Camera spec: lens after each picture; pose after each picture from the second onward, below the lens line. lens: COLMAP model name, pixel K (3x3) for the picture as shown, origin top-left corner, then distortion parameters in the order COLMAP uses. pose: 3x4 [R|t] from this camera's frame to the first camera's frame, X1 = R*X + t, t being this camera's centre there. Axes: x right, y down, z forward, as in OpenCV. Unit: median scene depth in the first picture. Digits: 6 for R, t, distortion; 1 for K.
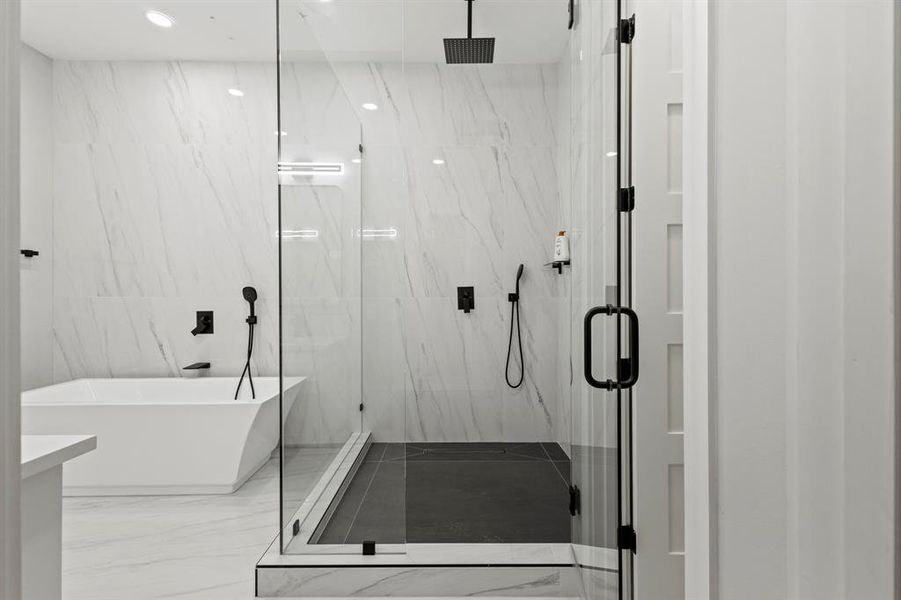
lens RADIAL K [[417.2, 0, 456.3], [0, 417.2, 293.8], [0, 0, 1]] dist [0.012316, -0.000509]
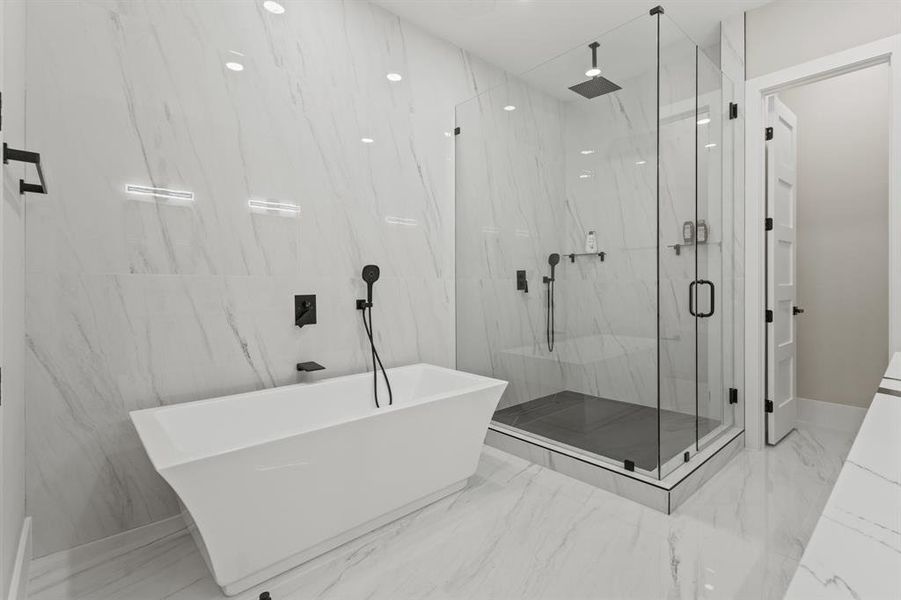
lens RADIAL K [[425.6, 0, 436.5], [0, 425.6, 281.8], [0, 0, 1]] dist [0.015411, 0.000064]
pose [[0.750099, 0.004207, 0.661312, -0.940932], [-0.001112, 0.999986, -0.005100, 0.021027], [-0.661324, 0.003090, 0.750094, 0.259606]]
